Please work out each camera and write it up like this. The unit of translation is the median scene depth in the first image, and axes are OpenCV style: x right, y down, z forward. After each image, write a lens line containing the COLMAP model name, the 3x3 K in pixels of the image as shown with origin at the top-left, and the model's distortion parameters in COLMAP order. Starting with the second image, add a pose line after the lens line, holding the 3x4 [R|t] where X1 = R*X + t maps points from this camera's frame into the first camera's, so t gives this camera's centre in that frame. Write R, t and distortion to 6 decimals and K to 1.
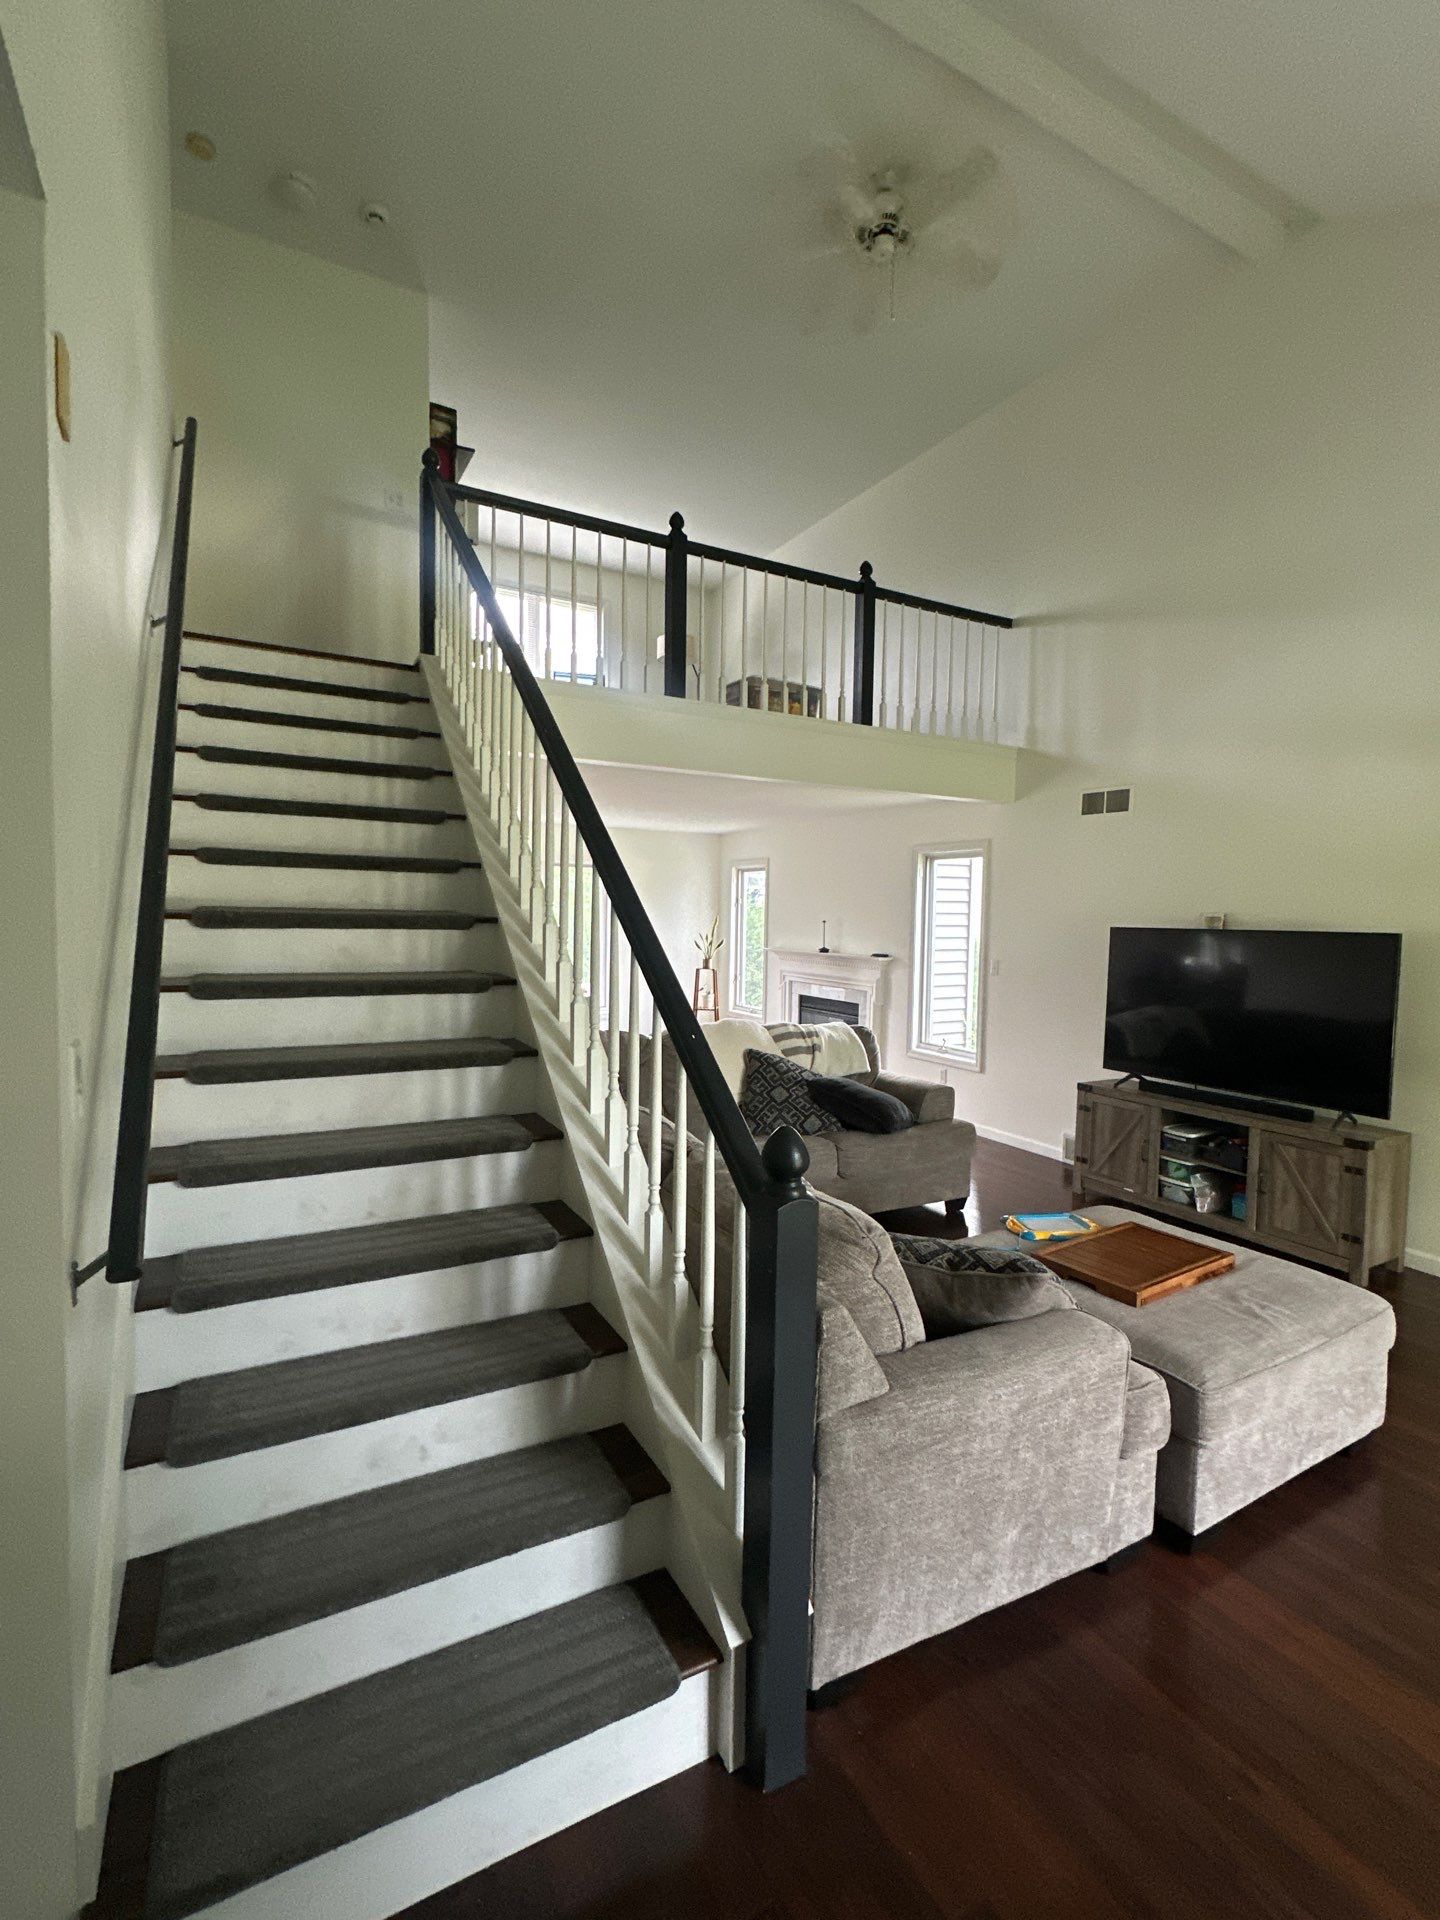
lens RADIAL K [[876.6, 0, 723.1], [0, 876.6, 959.7], [0, 0, 1]] dist [-0.003258, -0.000698]
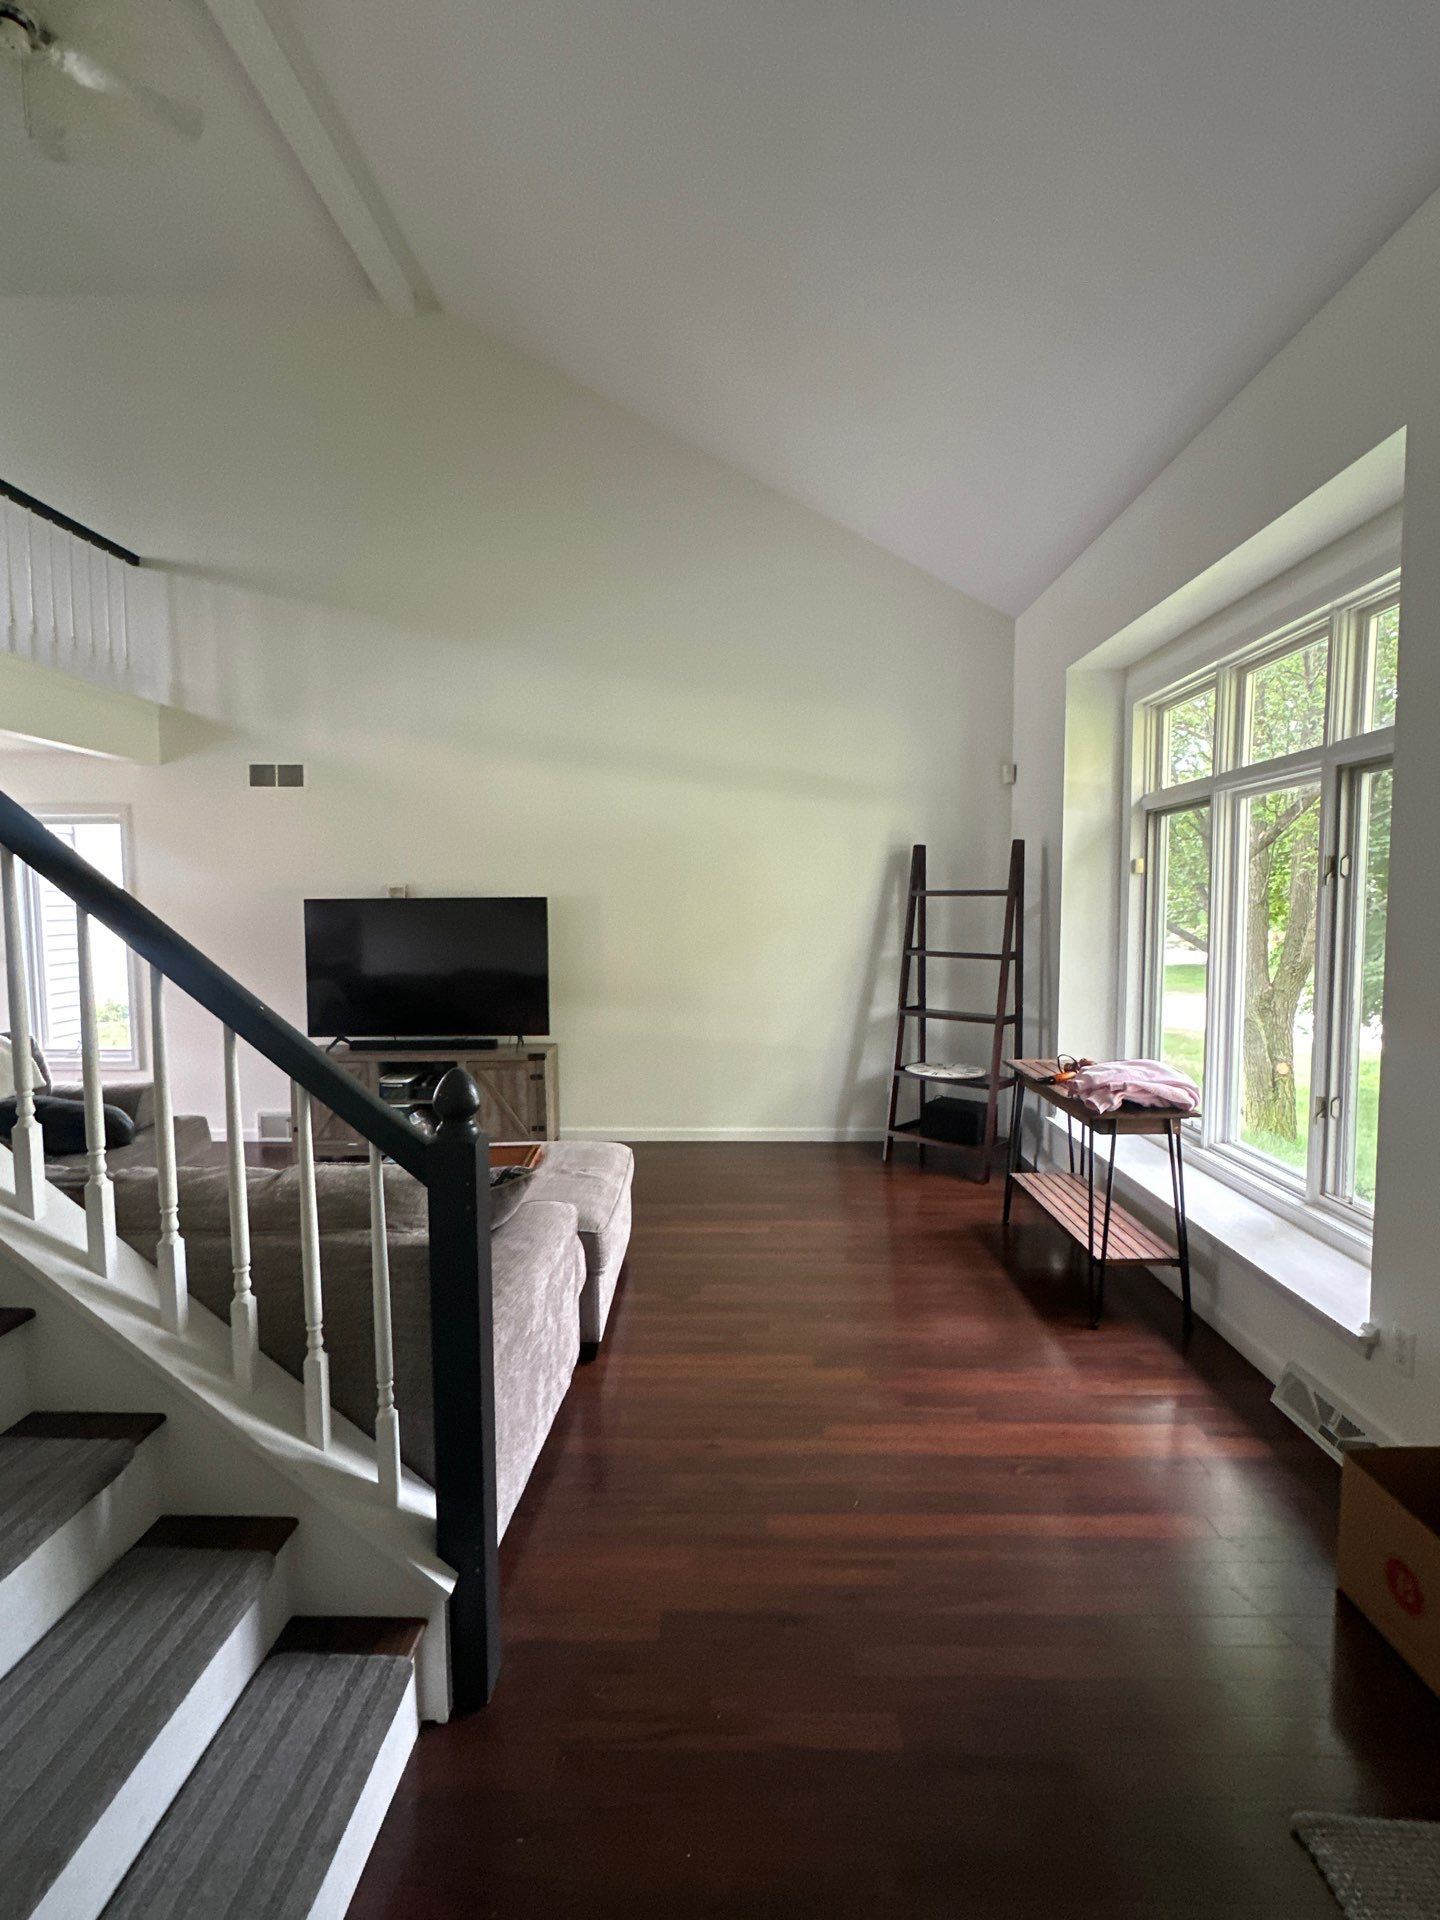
lens RADIAL K [[876.6, 0, 717.0], [0, 876.6, 961.6], [0, 0, 1]] dist [-0.003258, -0.000698]
pose [[0.508098, -0.078048, 0.857756, -0.203473], [0.060191, 0.996669, 0.055033, 0.008516], [-0.859193, 0.023667, 0.511103, 0.066052]]
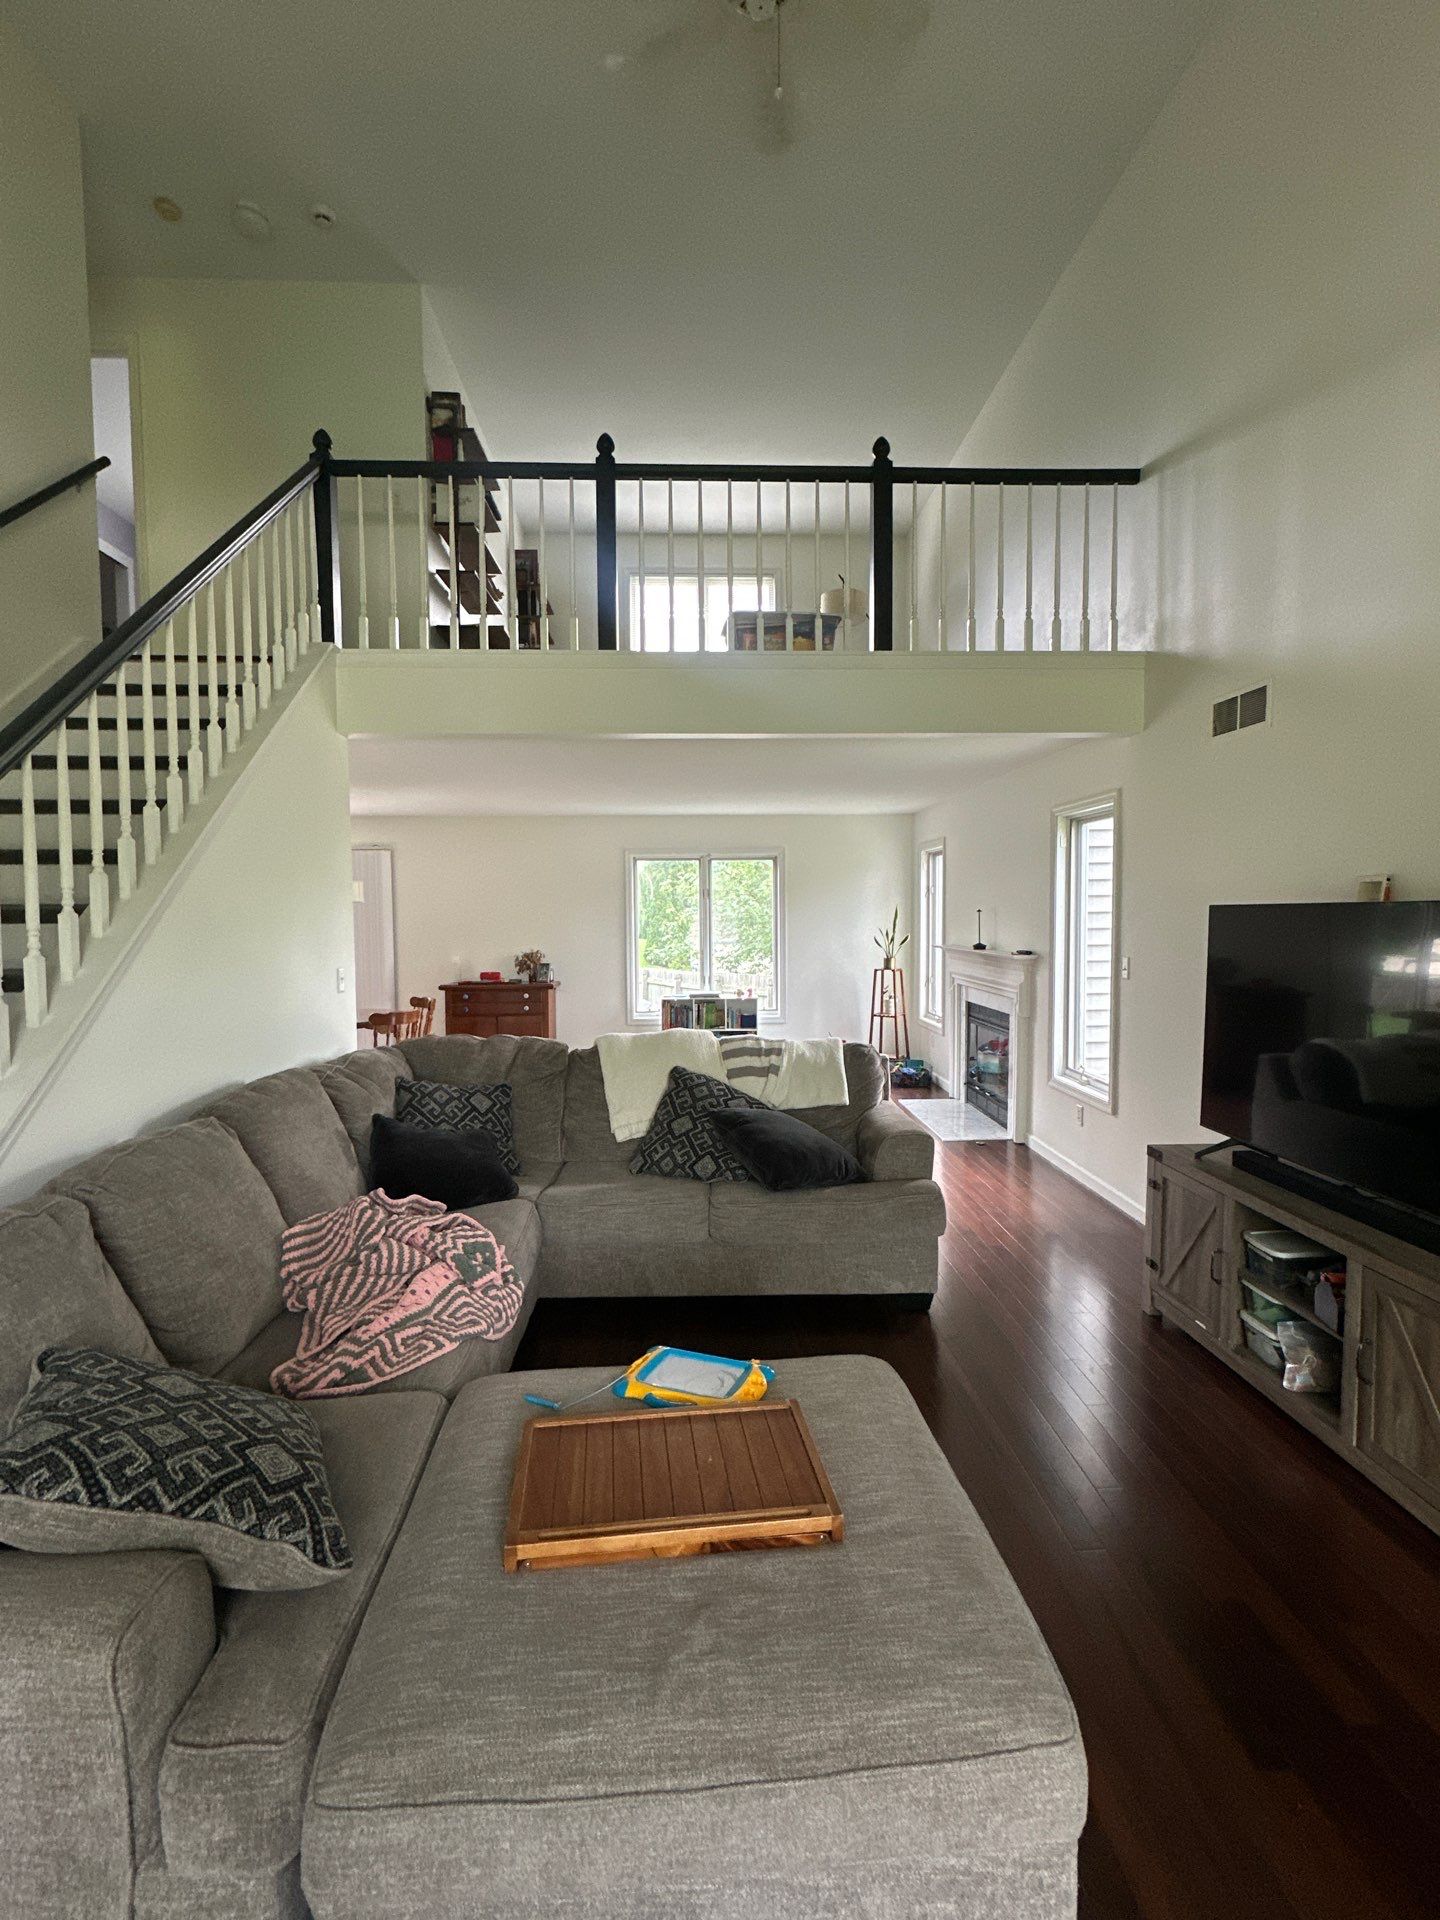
lens RADIAL K [[876.6, 0, 719.7], [0, 876.6, 961.0], [0, 0, 1]] dist [-0.003258, -0.000698]
pose [[0.895182, -0.000020, -0.445701, 0.422206], [0.000227, 1.000000, 0.000411, 0.003218], [0.445701, -0.000470, 0.895182, 0.280425]]
